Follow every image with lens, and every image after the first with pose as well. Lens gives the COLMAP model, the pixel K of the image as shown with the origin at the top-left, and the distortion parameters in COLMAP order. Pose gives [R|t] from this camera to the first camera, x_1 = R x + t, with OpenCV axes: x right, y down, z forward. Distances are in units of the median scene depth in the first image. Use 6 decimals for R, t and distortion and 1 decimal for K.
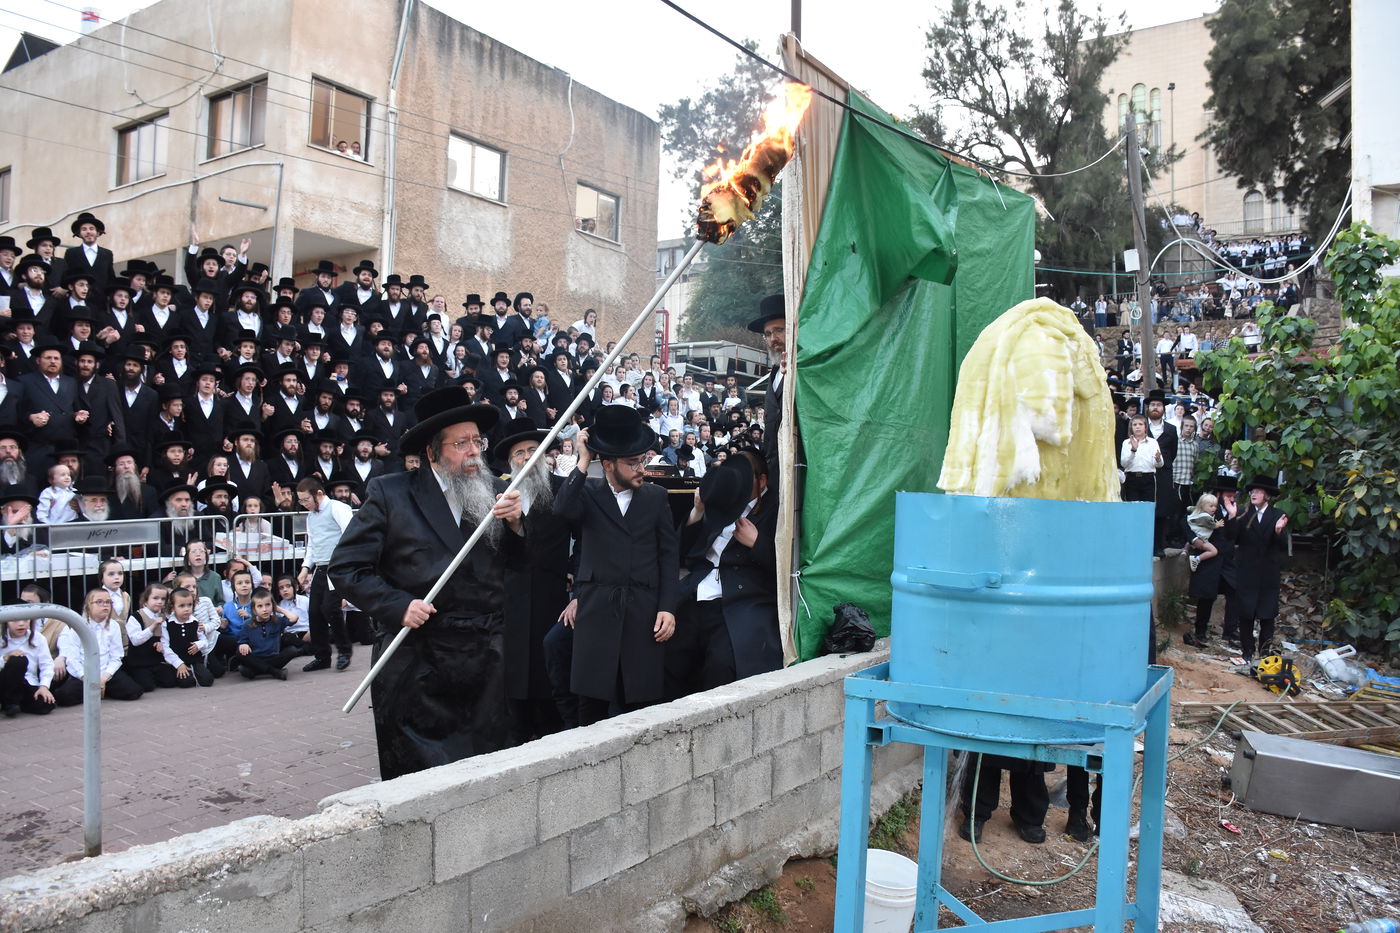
lens RADIAL K [[1089.9, 0, 692.4], [0, 1089.9, 483.6], [0, 0, 1]] dist [-0.154713, 0.106097]
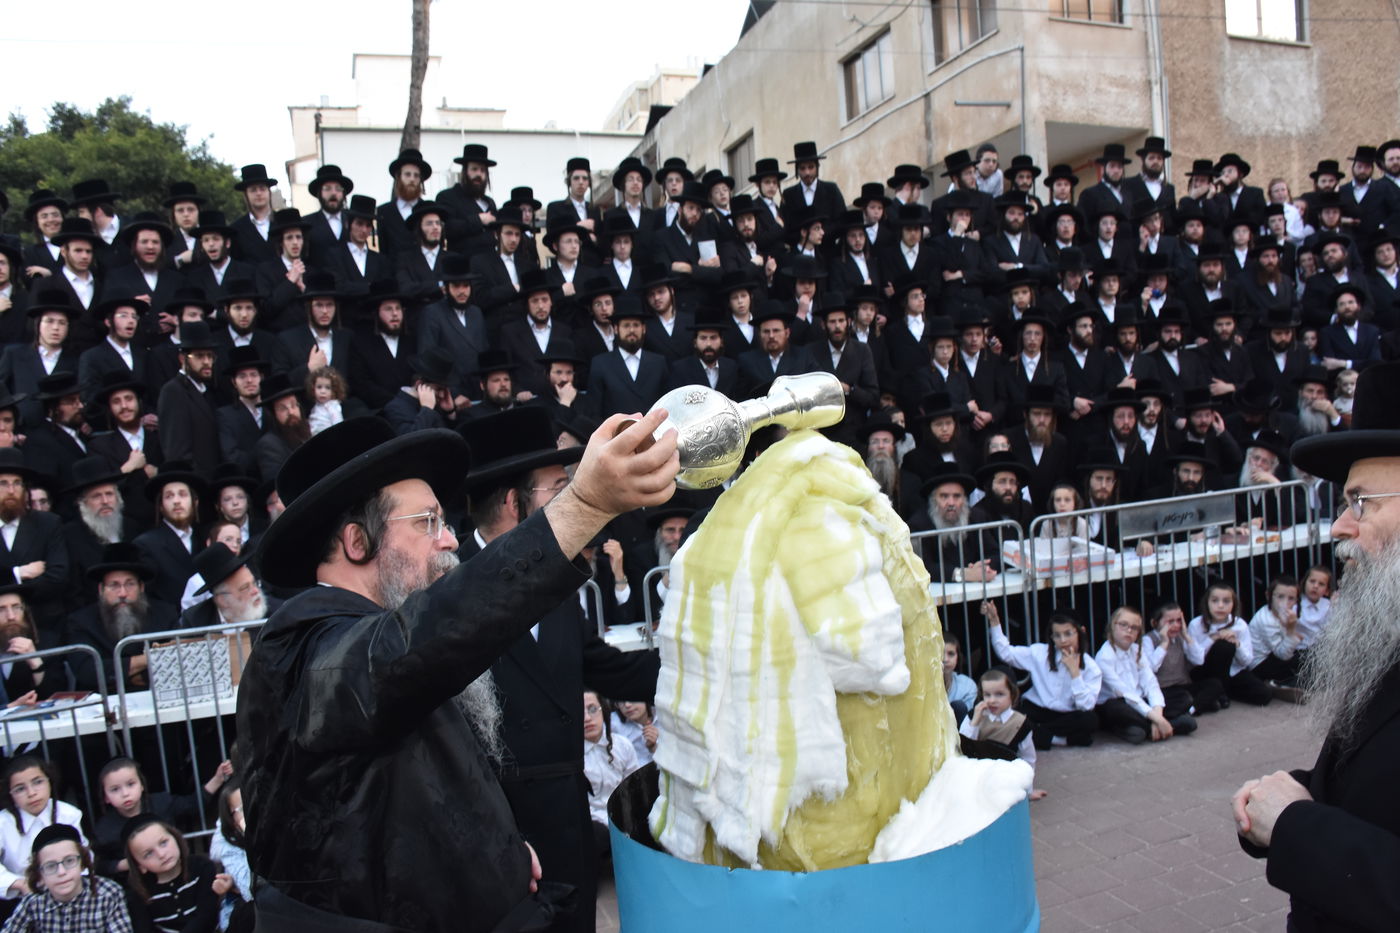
lens RADIAL K [[1068.7, 0, 679.3], [0, 1068.7, 476.0], [0, 0, 1]] dist [-0.160021, 0.097889]
pose [[0.768799, -0.031316, -0.638723, -0.087439], [0.072362, 0.996645, 0.038234, -0.016122], [0.635383, -0.075614, 0.768486, 0.176114]]
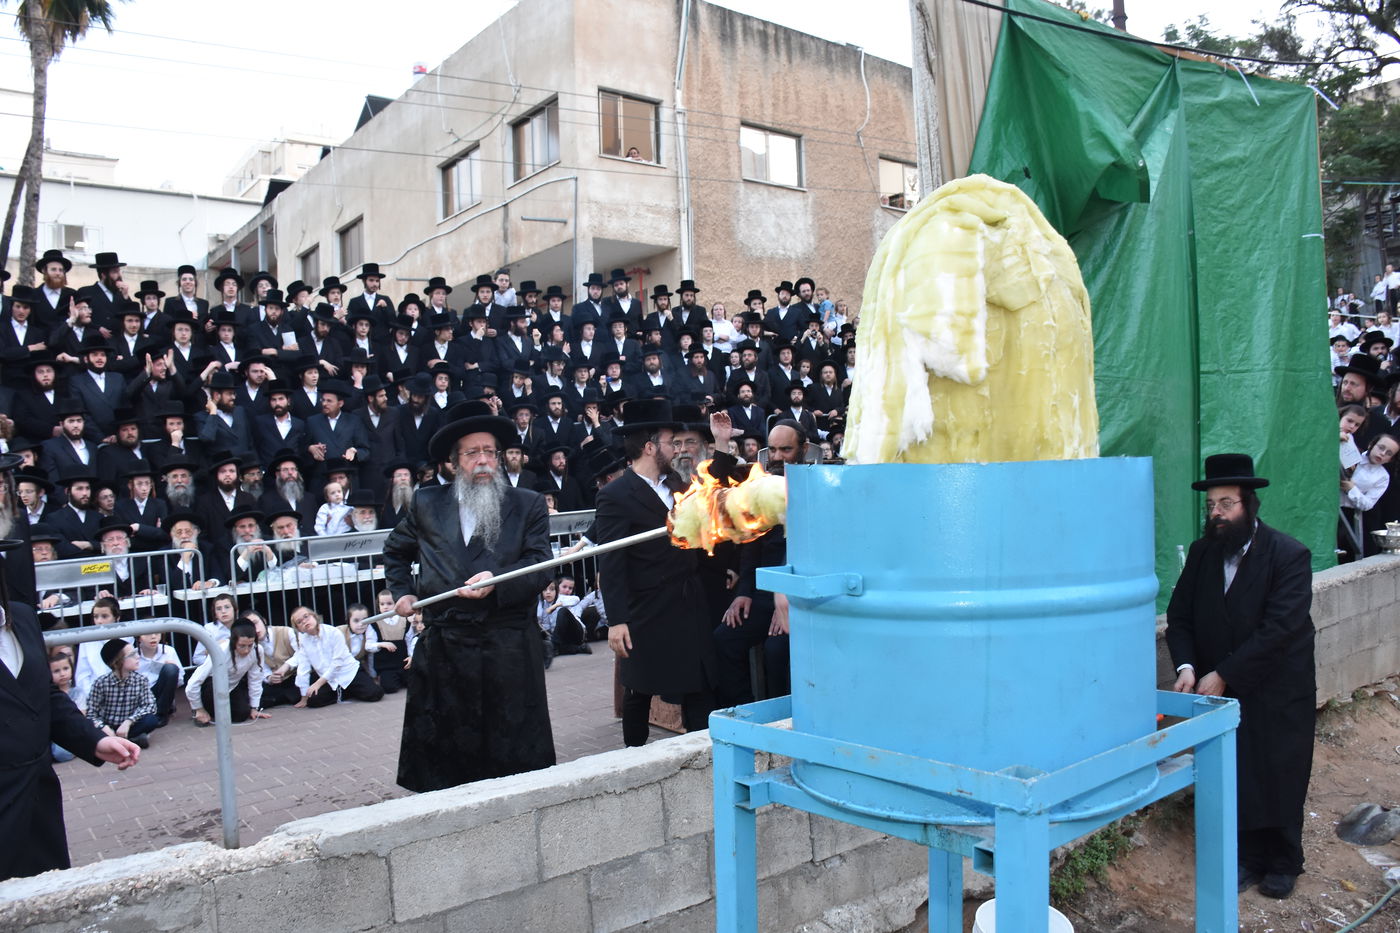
lens RADIAL K [[1088.9, 0, 692.3], [0, 1088.9, 482.0], [0, 0, 1]] dist [-0.159282, 0.111157]
pose [[0.941698, -0.057165, -0.331568, 0.049898], [0.060786, 0.998151, 0.000550, 0.002032], [0.330923, -0.020673, 0.943431, 0.036758]]
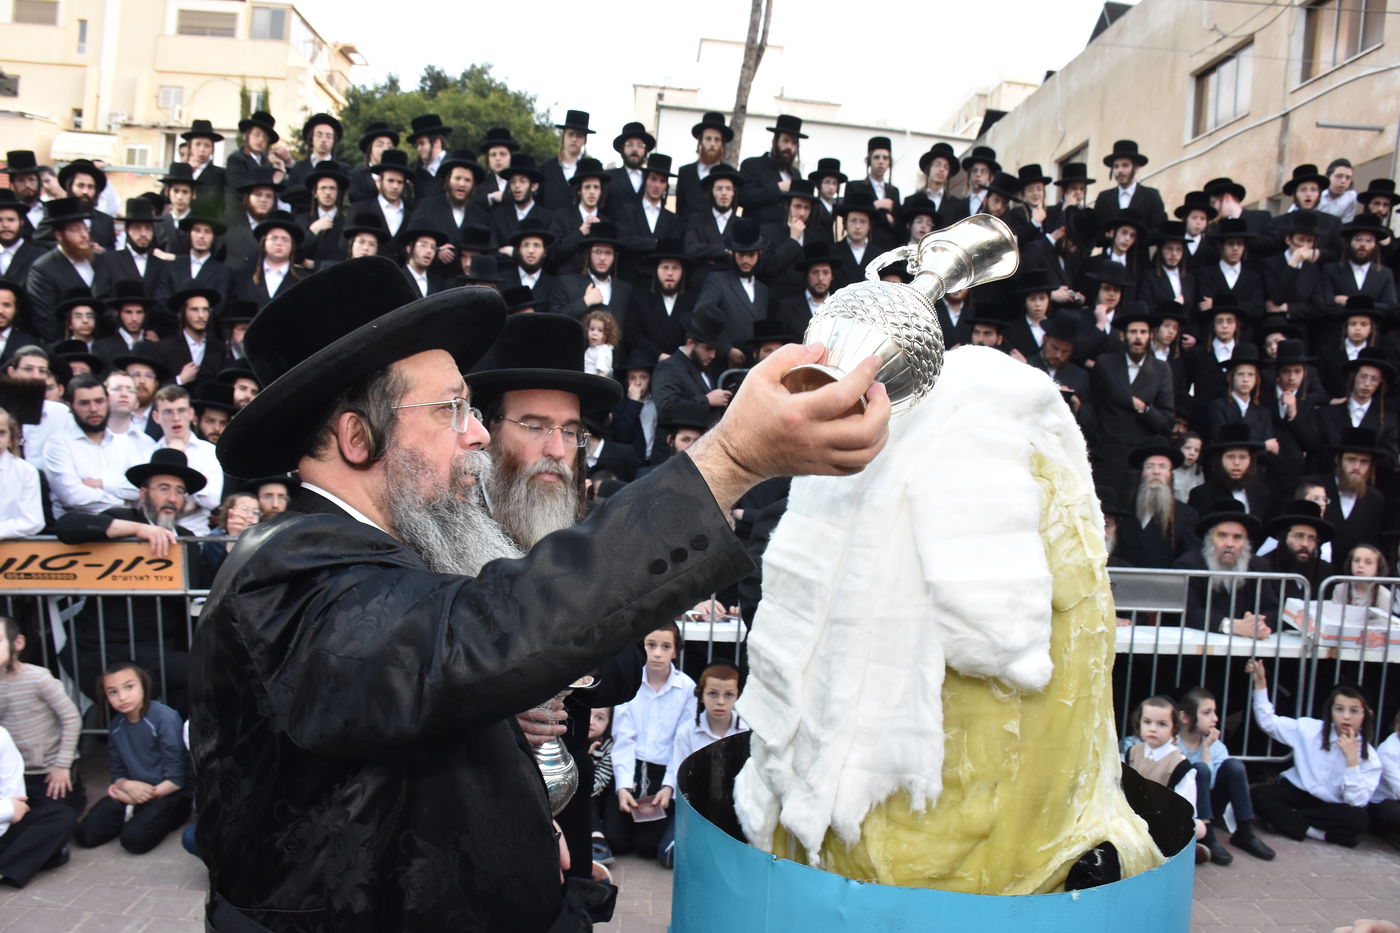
lens RADIAL K [[1062.8, 0, 675.9], [0, 1062.8, 471.4], [0, 0, 1]] dist [-0.166042, 0.099979]
pose [[0.564592, 0.070137, -0.822385, -0.087992], [-0.068370, 0.996933, 0.038085, -0.010144], [0.822533, 0.034724, 0.567656, 0.191725]]
